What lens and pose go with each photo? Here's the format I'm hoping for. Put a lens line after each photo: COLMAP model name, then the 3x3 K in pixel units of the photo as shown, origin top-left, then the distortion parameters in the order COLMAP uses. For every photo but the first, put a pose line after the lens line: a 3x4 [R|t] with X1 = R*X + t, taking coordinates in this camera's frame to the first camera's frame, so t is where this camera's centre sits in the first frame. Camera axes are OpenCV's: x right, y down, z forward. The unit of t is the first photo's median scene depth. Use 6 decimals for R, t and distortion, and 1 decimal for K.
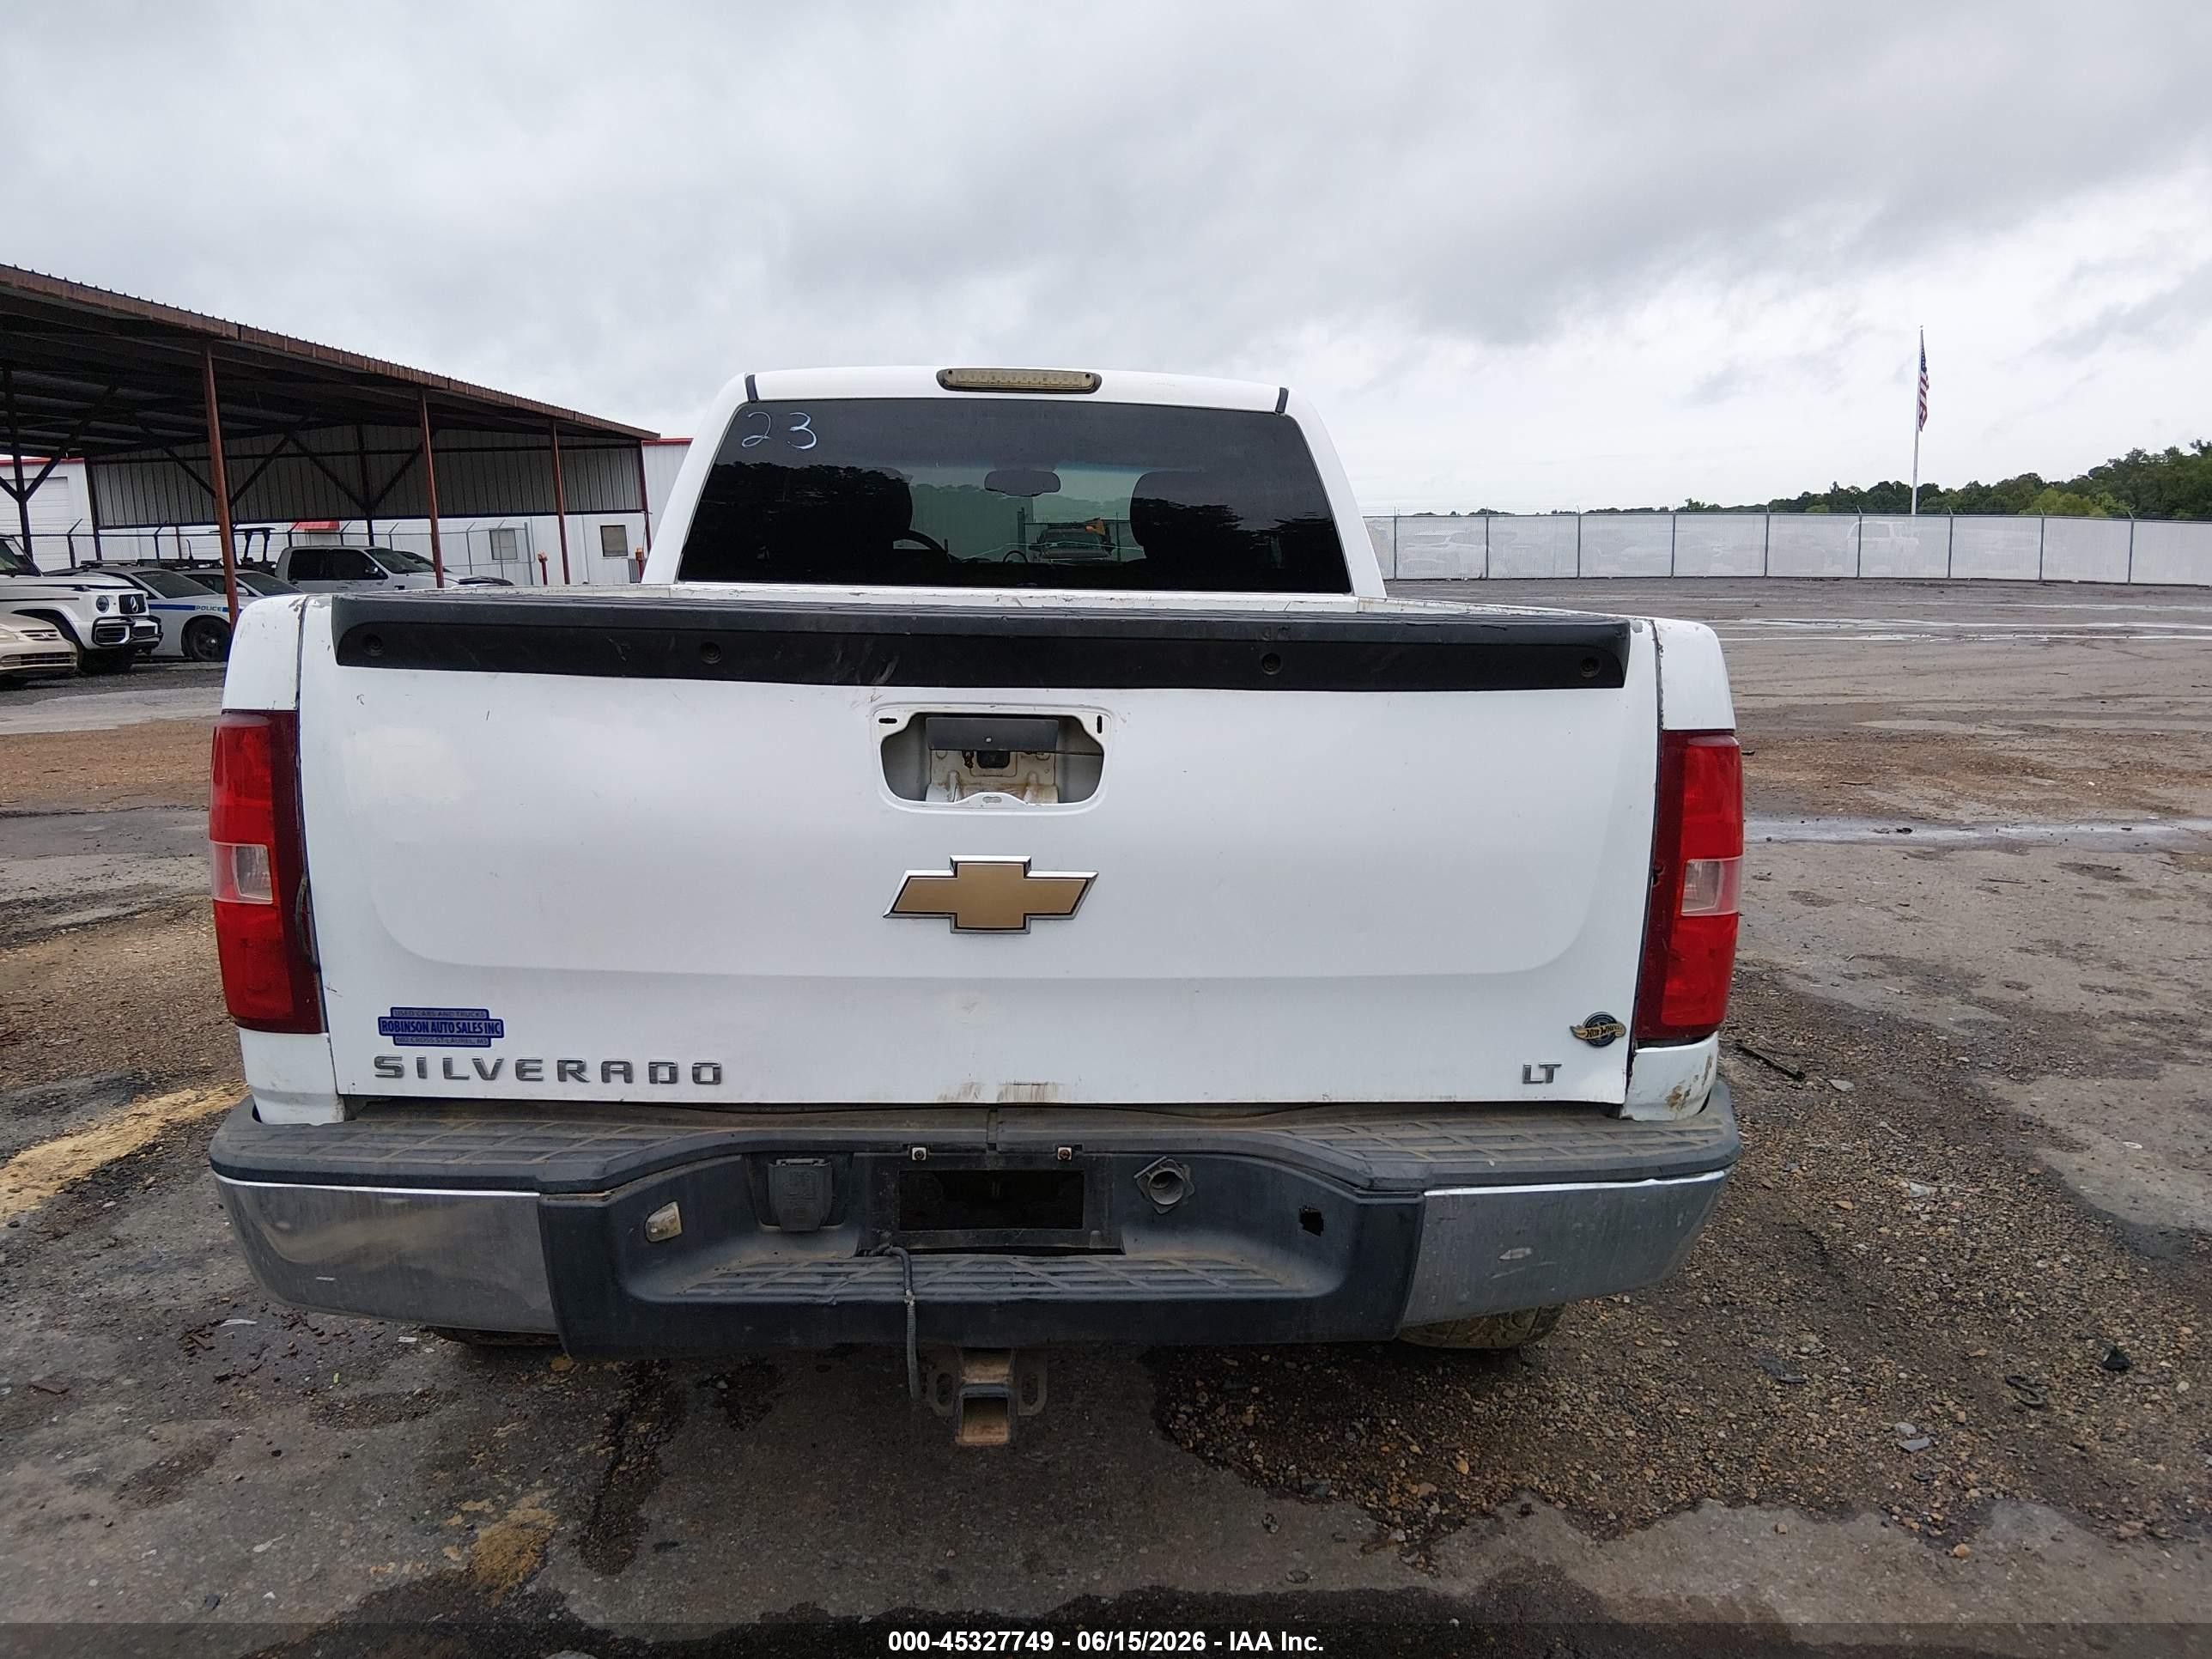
lens RADIAL K [[1670.5, 0, 1104.4], [0, 1670.5, 797.2], [0, 0, 1]] dist [0.114908, -0.193372]
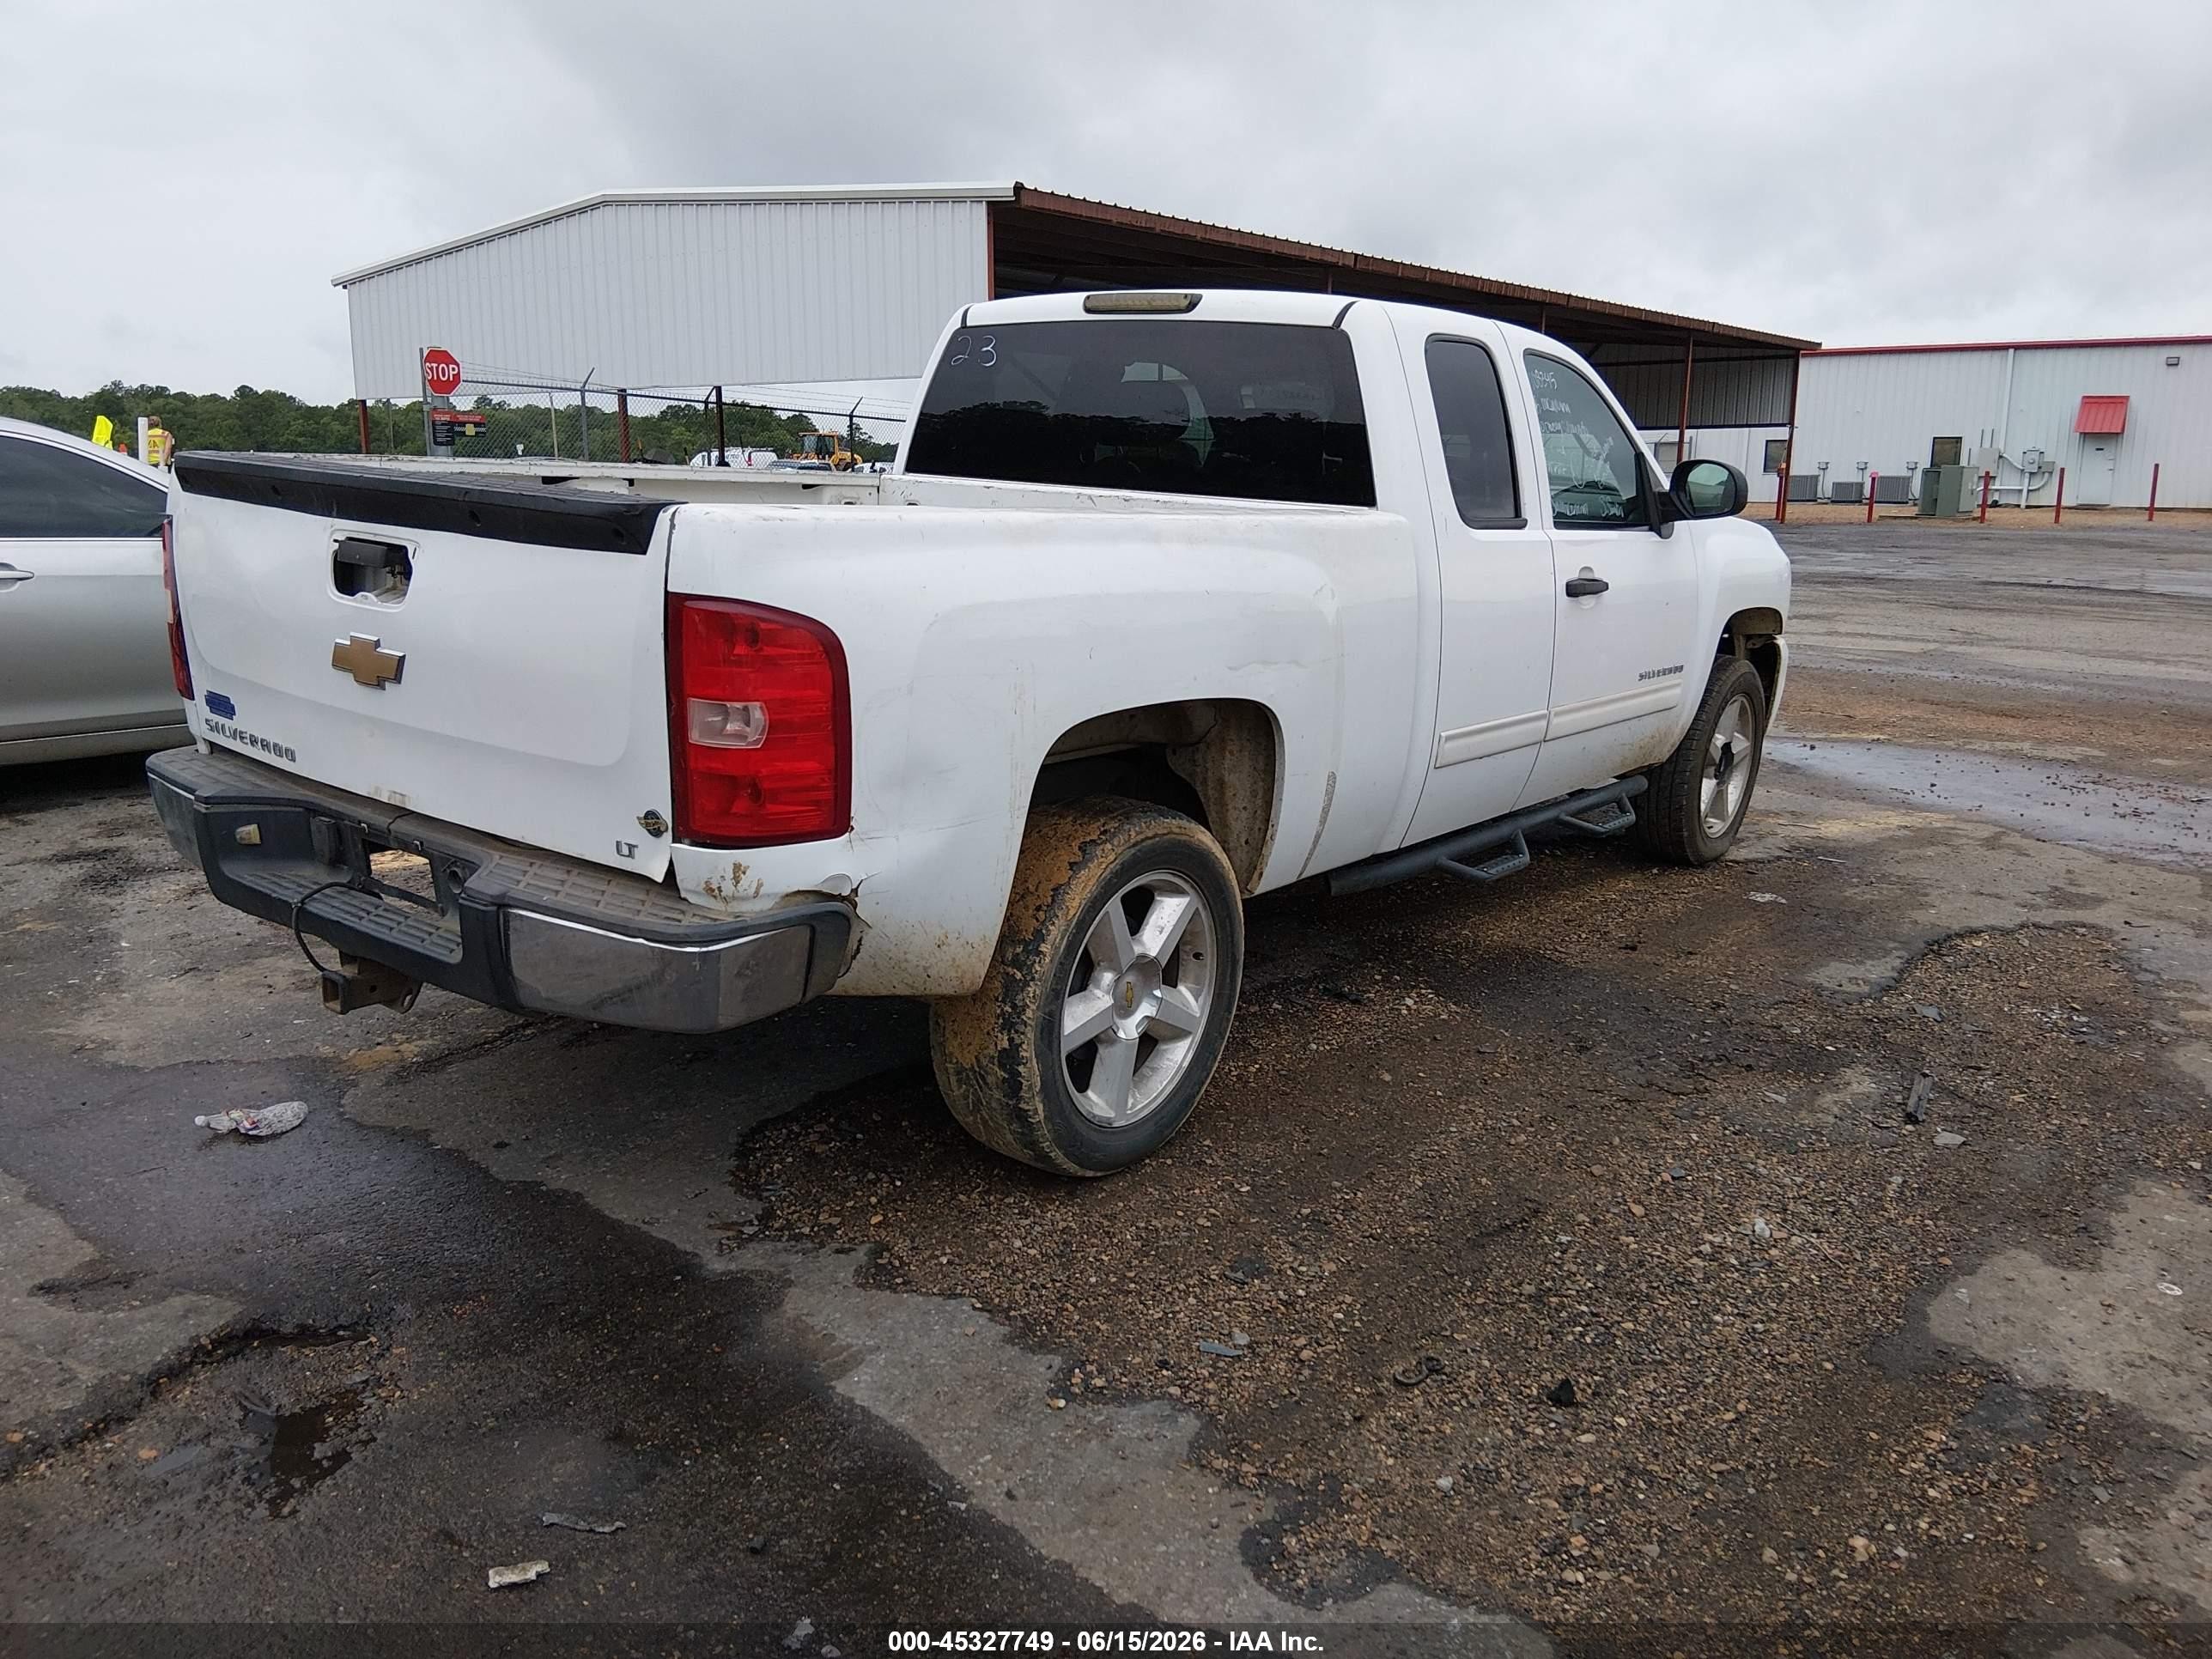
lens RADIAL K [[1684.6, 0, 1108.9], [0, 1684.6, 796.1], [0, 0, 1]] dist [0.127041, -0.221165]
pose [[0.767340, 0.156057, -0.621961, 1.085329], [-0.127328, 0.987702, 0.090736, -0.035536], [0.628472, 0.009567, 0.777773, 0.165369]]
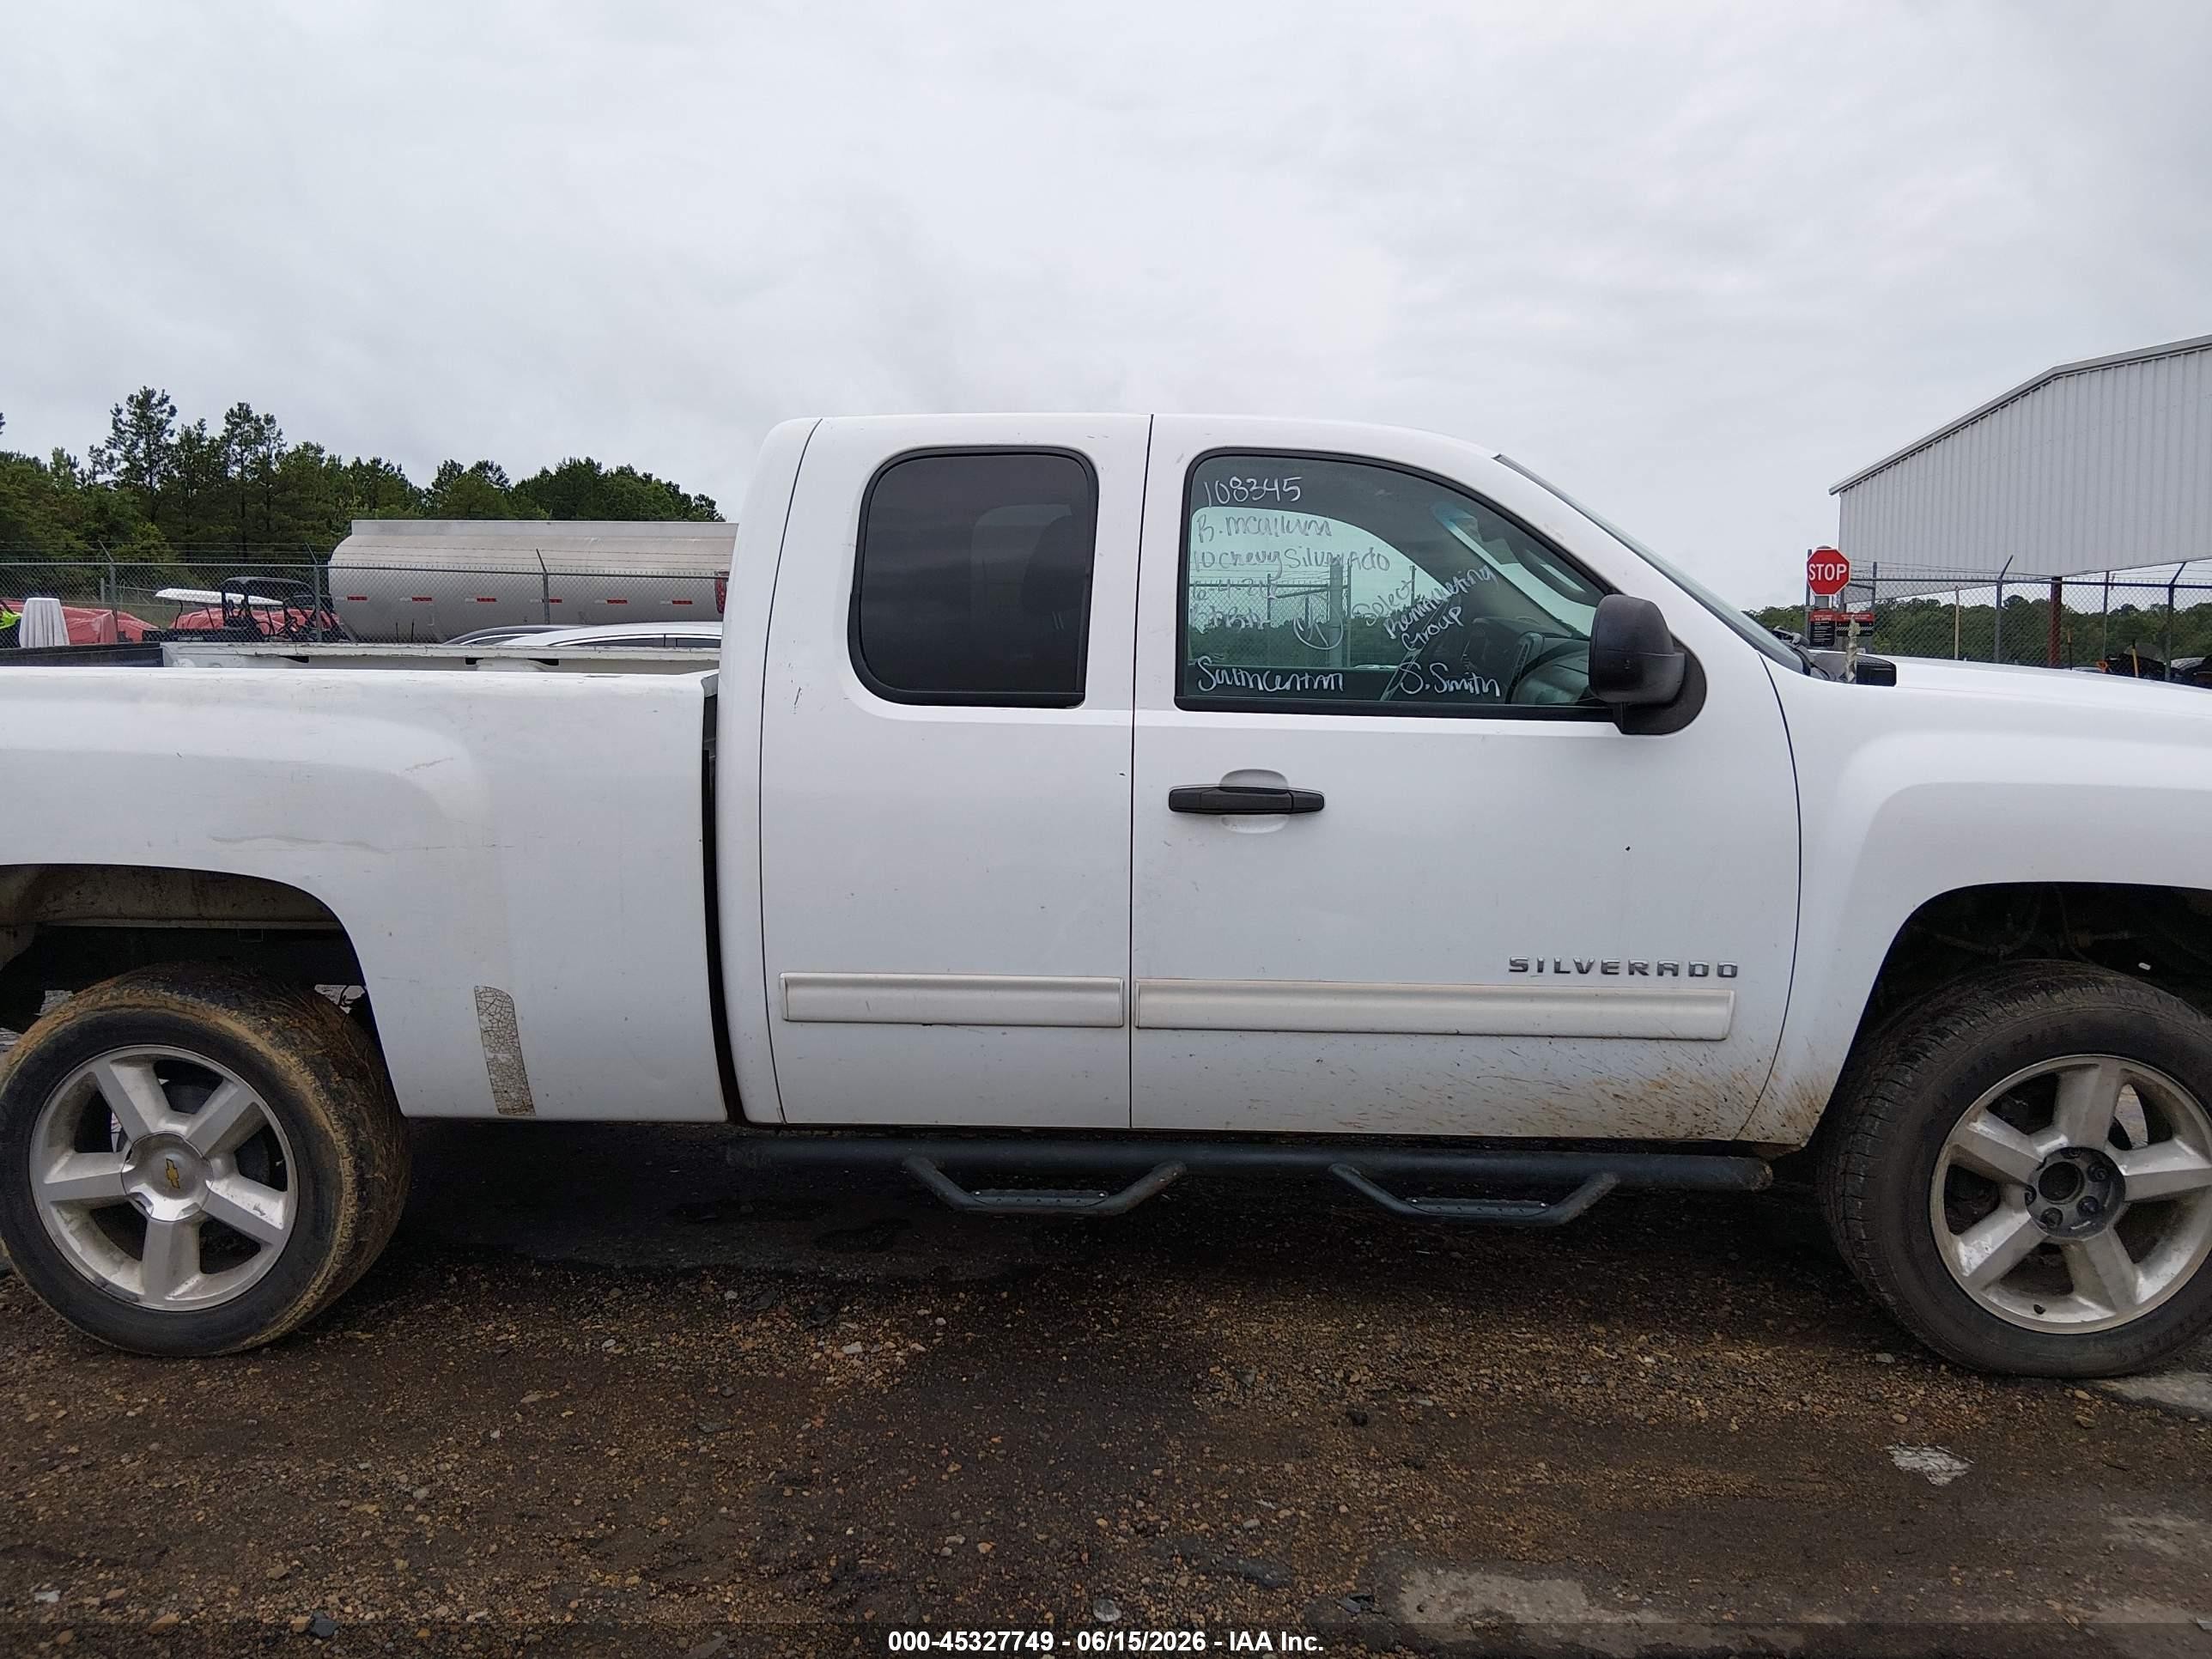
lens RADIAL K [[1684.6, 0, 1108.9], [0, 1684.6, 796.1], [0, 0, 1]] dist [0.127041, -0.221165]
pose [[-0.086886, 0.100887, -0.991097, 1.477114], [-0.143134, 0.983273, 0.112639, -0.285816], [0.985882, 0.151647, -0.070993, 1.960882]]
